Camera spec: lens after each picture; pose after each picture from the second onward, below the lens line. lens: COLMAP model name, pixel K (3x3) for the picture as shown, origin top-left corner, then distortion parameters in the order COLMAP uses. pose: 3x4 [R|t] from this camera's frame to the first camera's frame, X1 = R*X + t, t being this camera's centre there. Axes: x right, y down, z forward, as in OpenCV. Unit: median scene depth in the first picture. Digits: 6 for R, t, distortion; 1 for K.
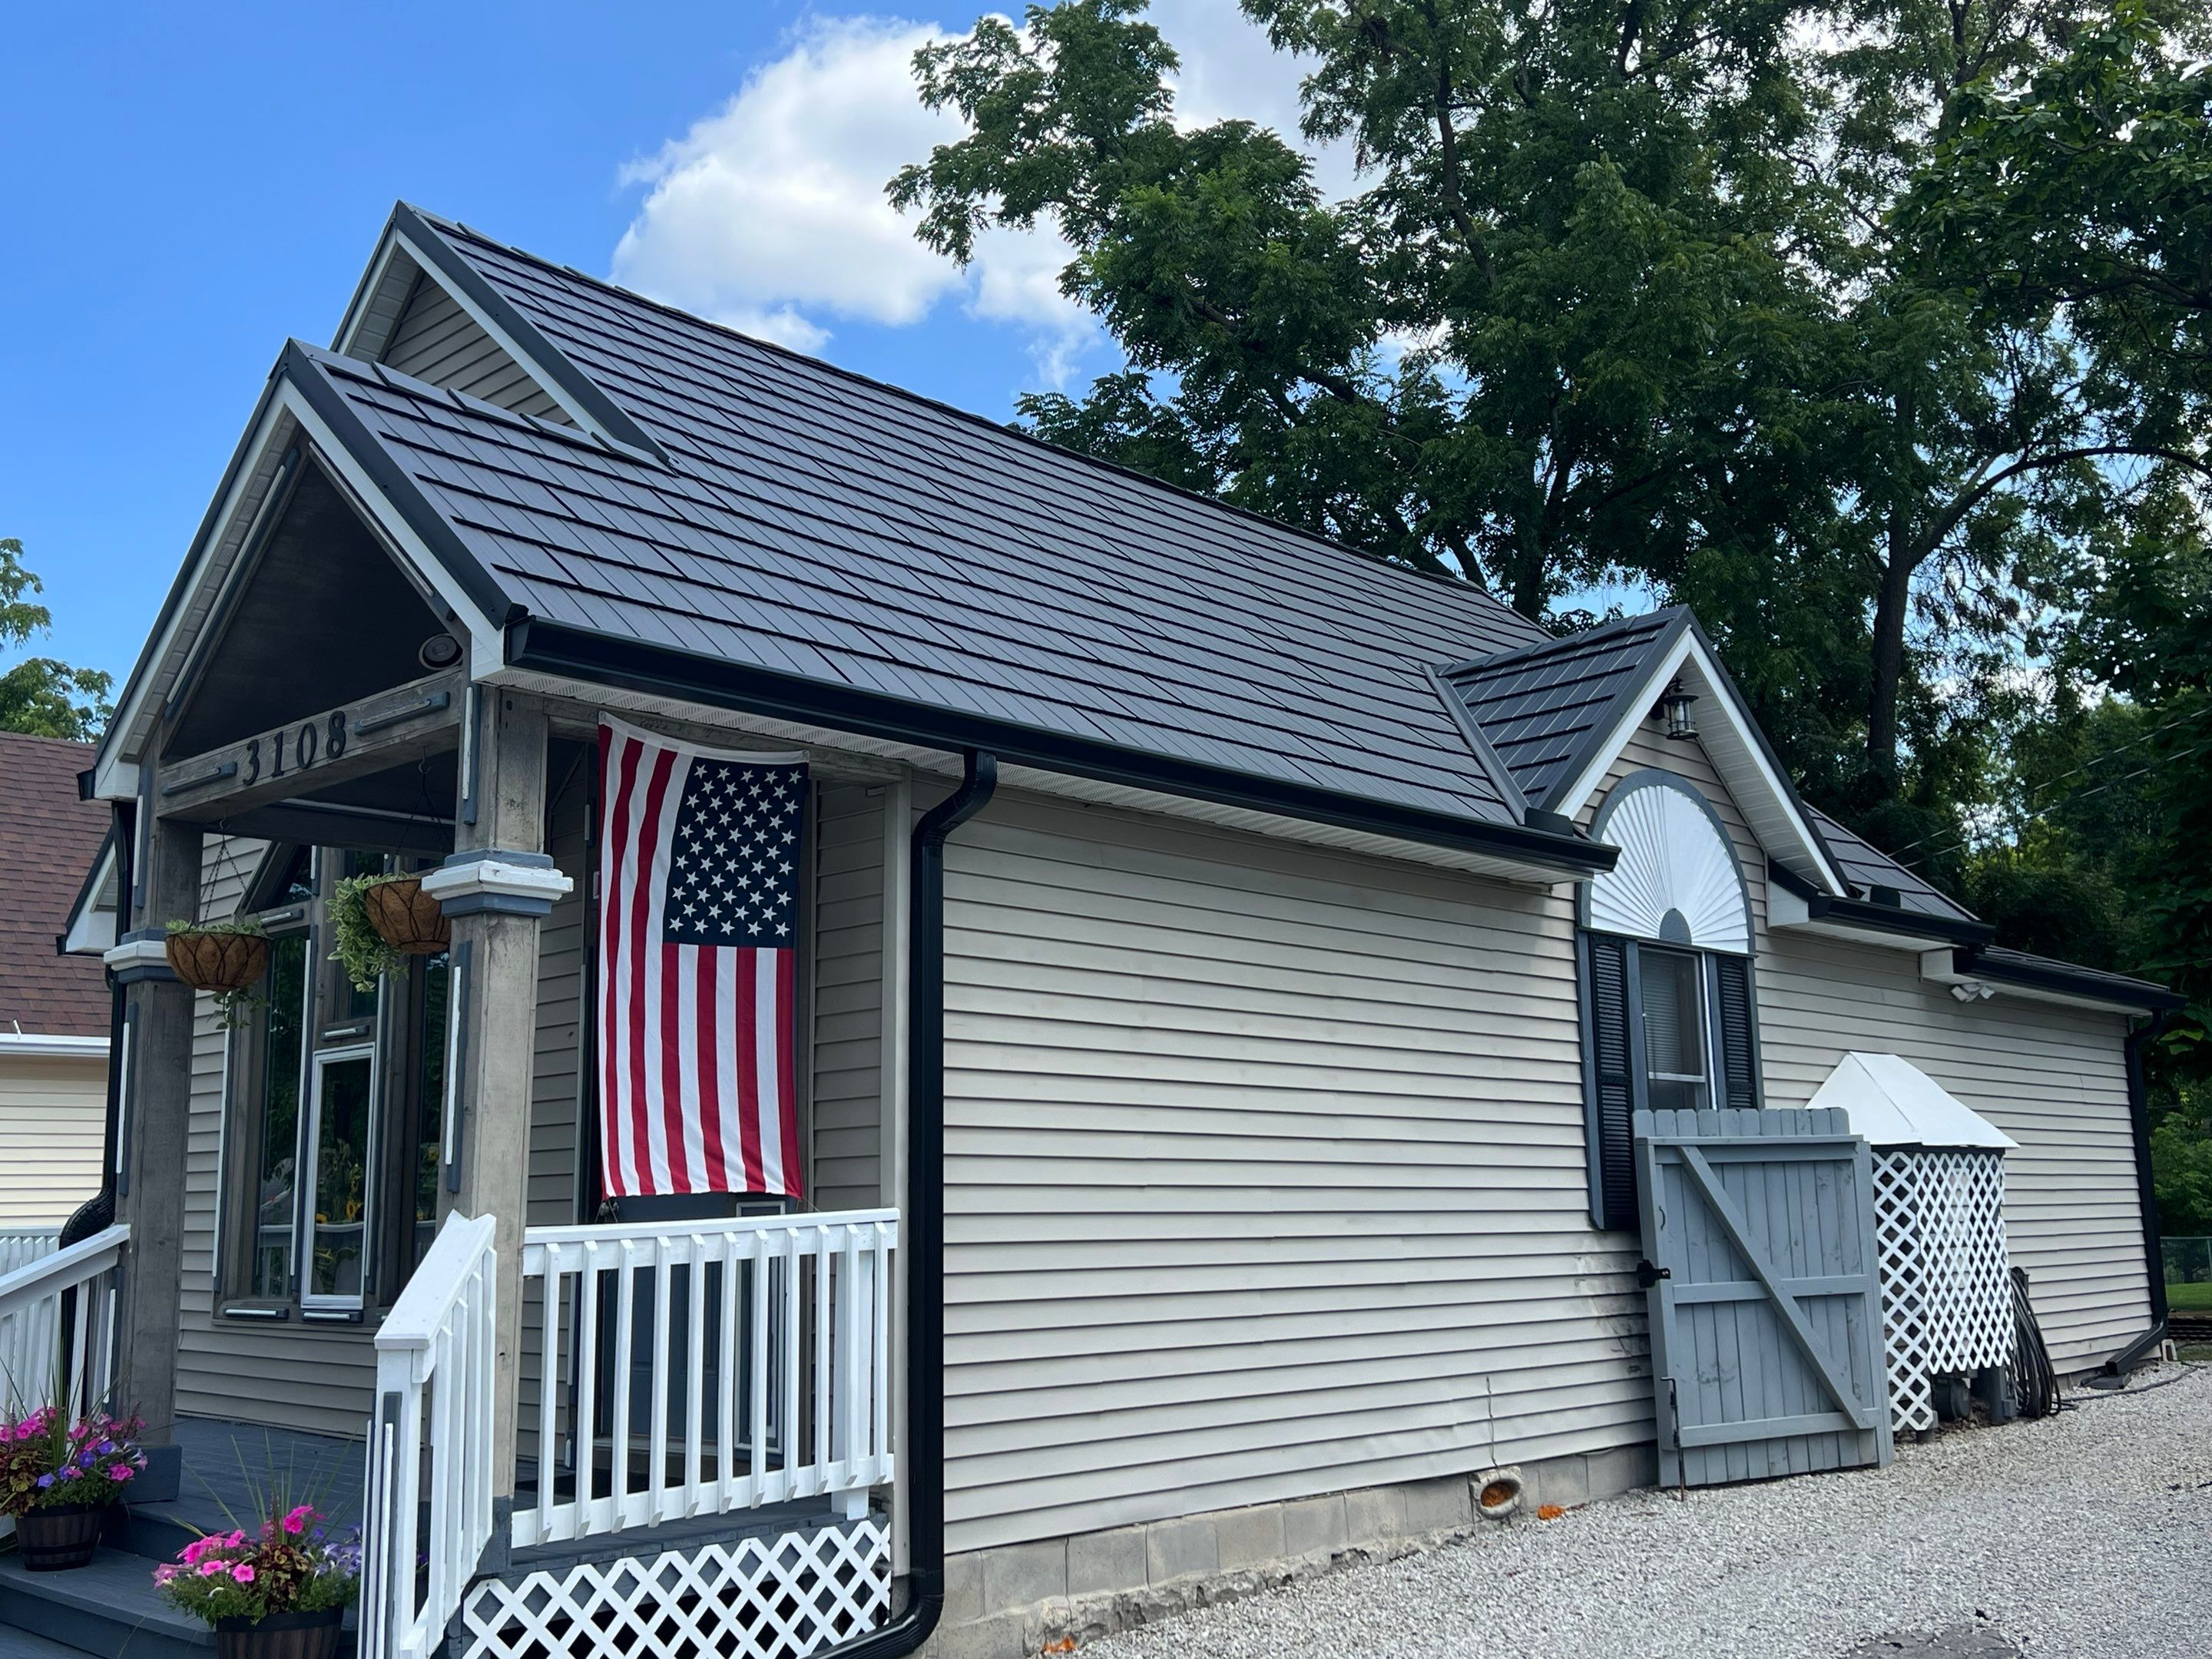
lens RADIAL K [[2121.9, 0, 1093.5], [0, 2121.9, 843.1], [0, 0, 1]] dist [0.065351, -0.113811]
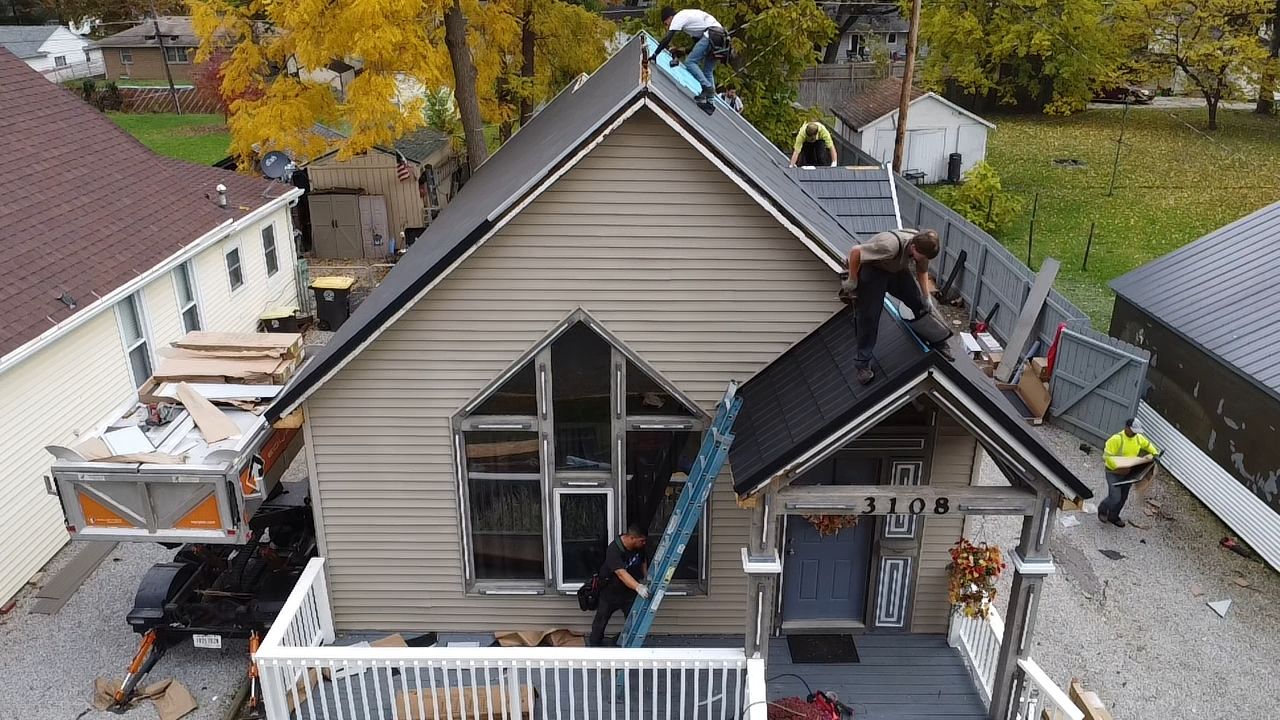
lens RADIAL K [[943.3, 0, 640.0], [0, 943.3, 360.0], [0, 0, 1]] dist [-0.004948, -0.002717]
pose [[0.714519, -0.245893, 0.654980, -0.881978], [-0.129758, 0.873379, 0.469438, -0.461966], [-0.687478, -0.420411, 0.592139, 0.442786]]
